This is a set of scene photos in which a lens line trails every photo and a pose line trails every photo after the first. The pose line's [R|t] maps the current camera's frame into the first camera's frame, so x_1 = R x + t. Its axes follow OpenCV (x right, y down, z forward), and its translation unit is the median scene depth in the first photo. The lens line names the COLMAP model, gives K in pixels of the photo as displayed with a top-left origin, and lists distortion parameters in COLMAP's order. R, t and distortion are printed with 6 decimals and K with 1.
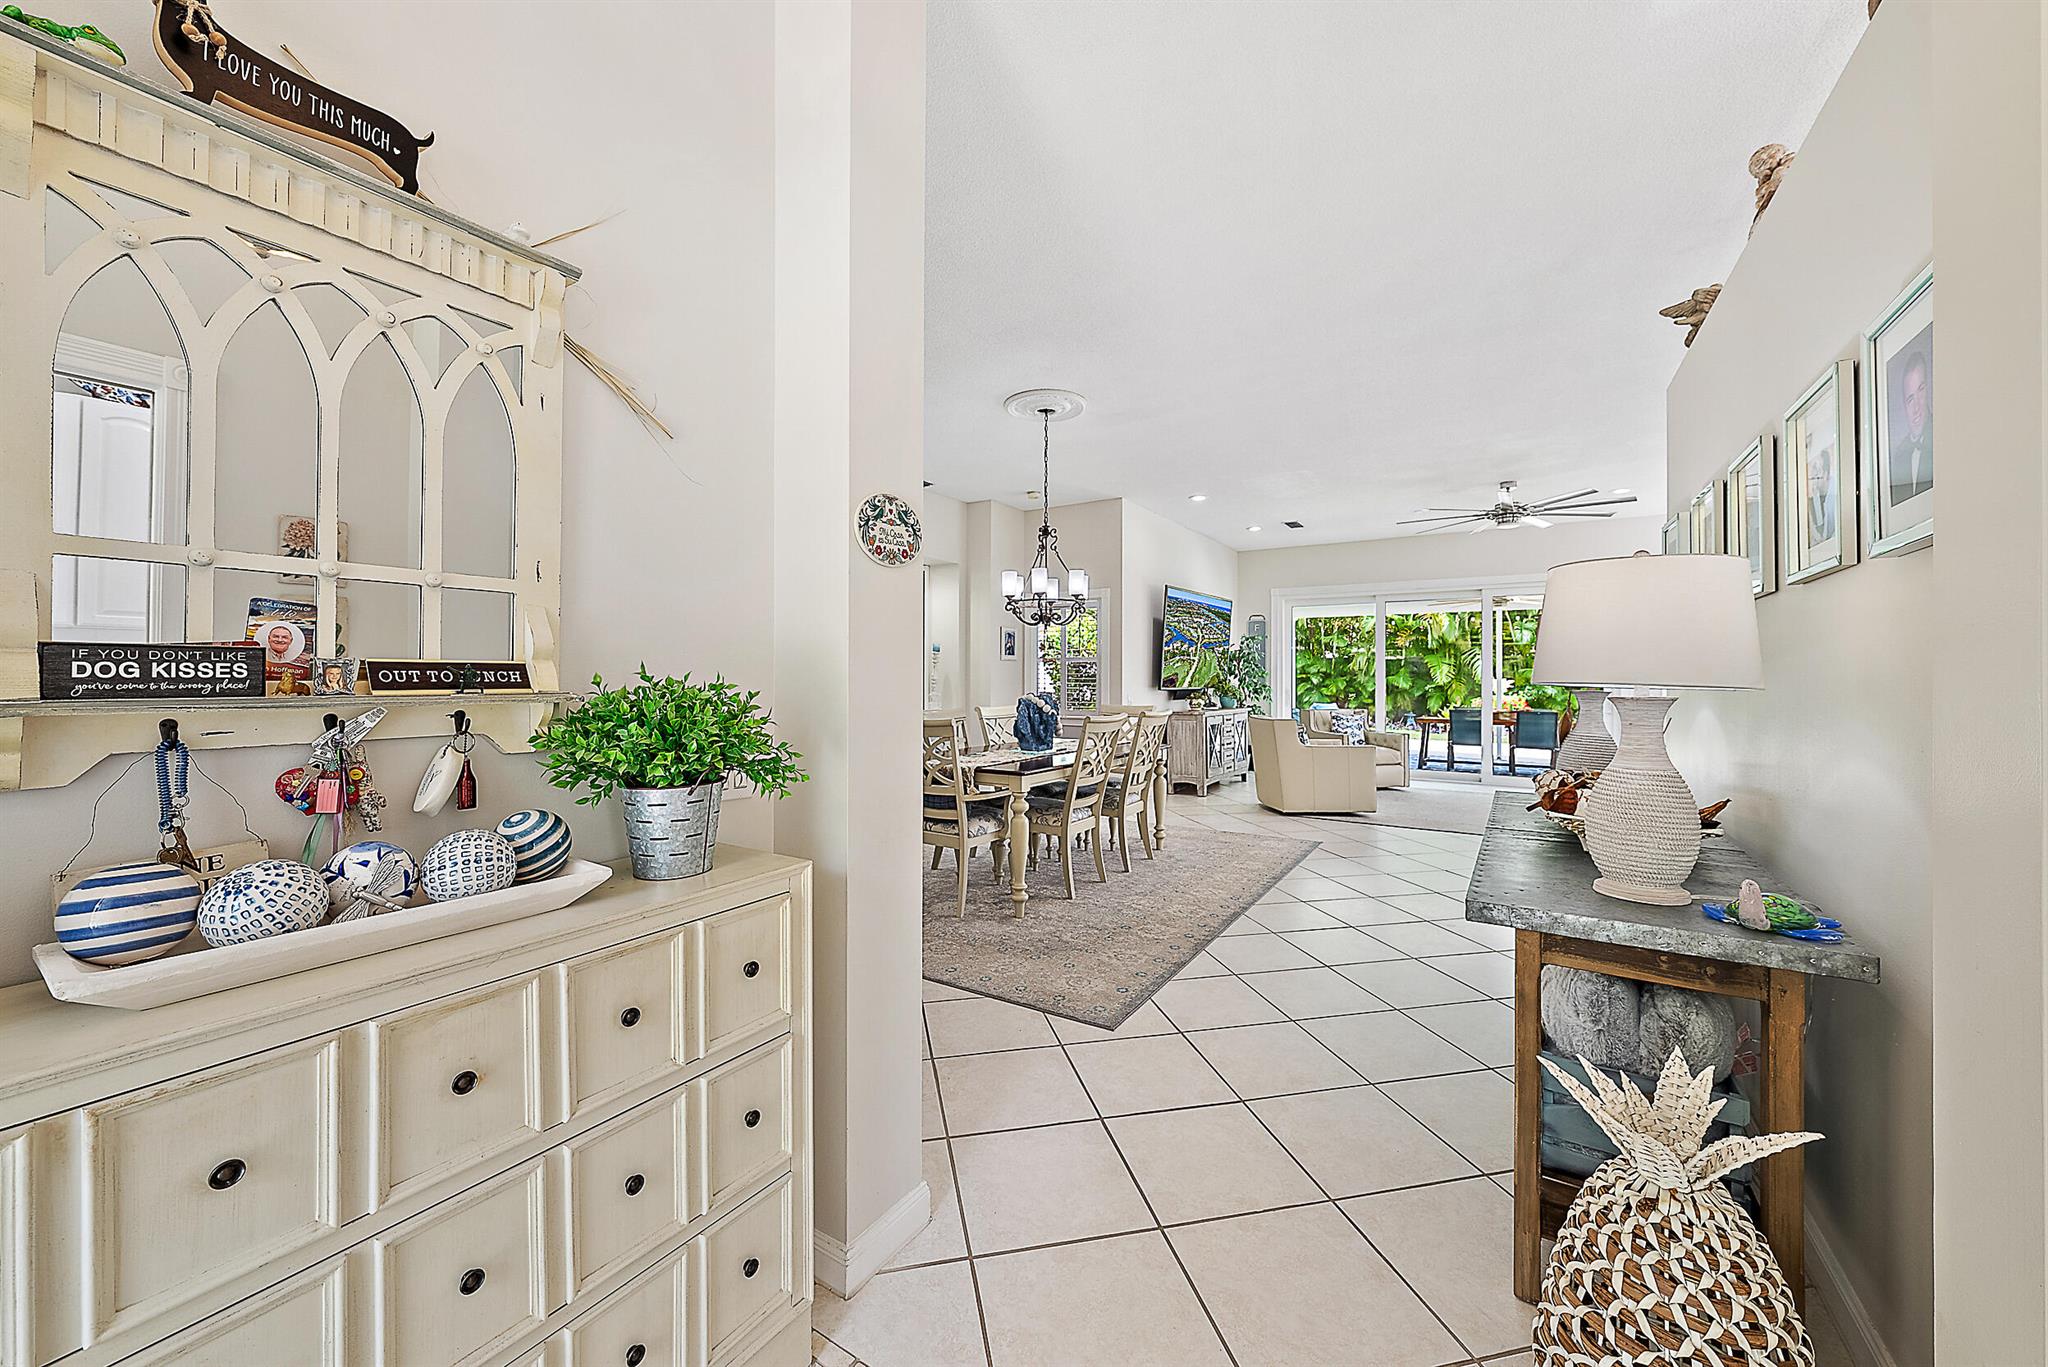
lens RADIAL K [[760.4, 0, 1027.0], [0, 760.4, 669.4], [0, 0, 1]] dist [-0.002122, -0.000151]
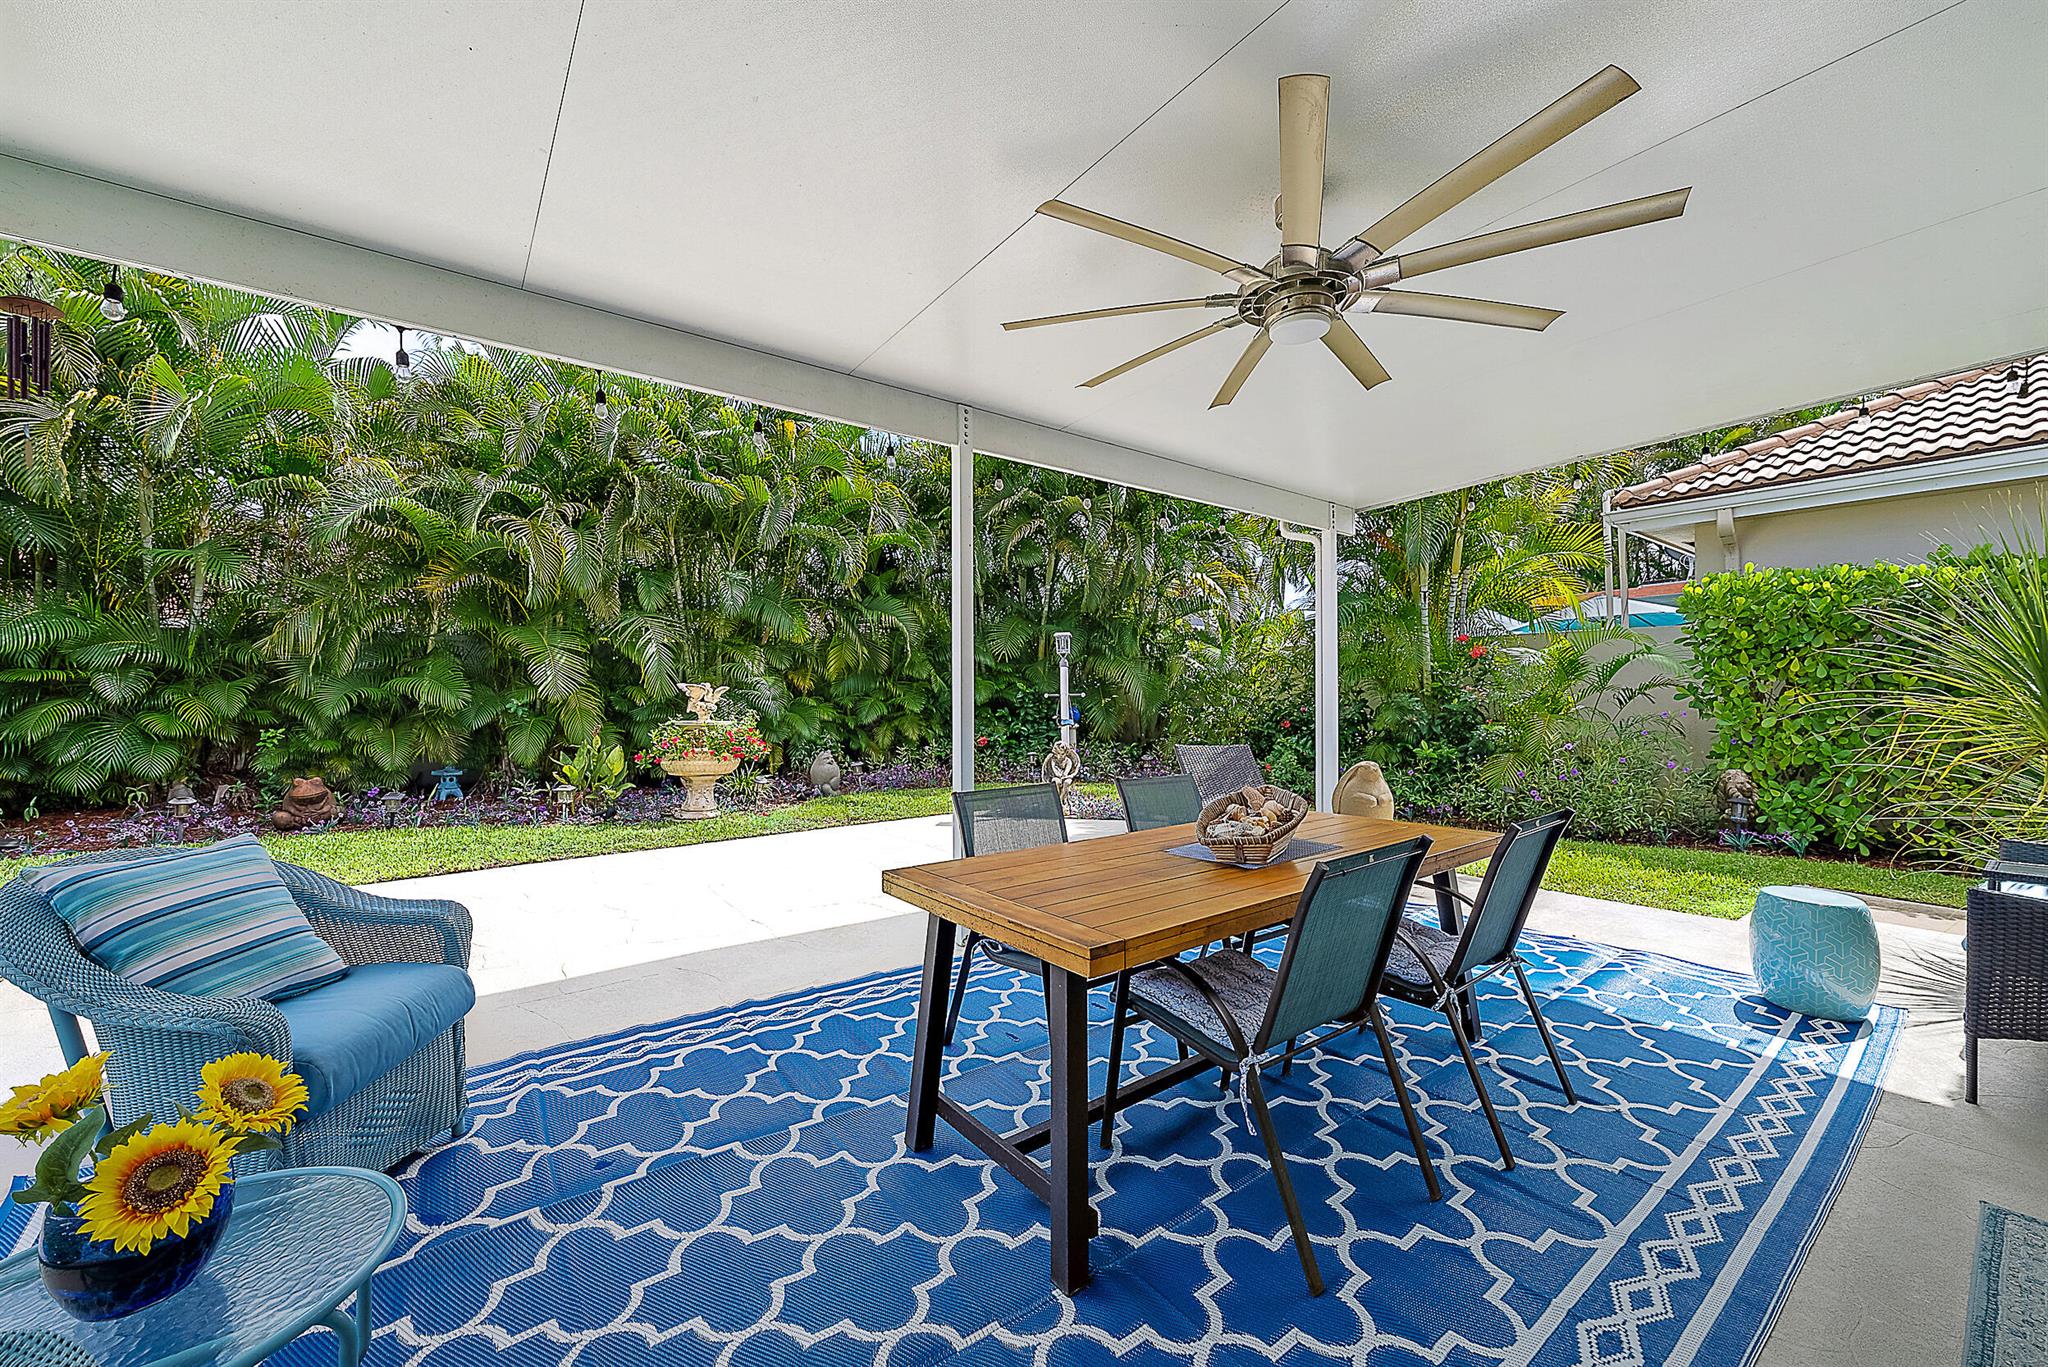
lens RADIAL K [[779.0, 0, 1024.0], [0, 779.0, 683.5], [0, 0, 1]] dist [0.000763, 0.000144]
pose [[0.354692, 0.005300, 0.934968, 0.855932], [0.000589, 0.999982, -0.005892, 0.054379], [-0.934983, 0.002640, 0.354682, 2.166130]]
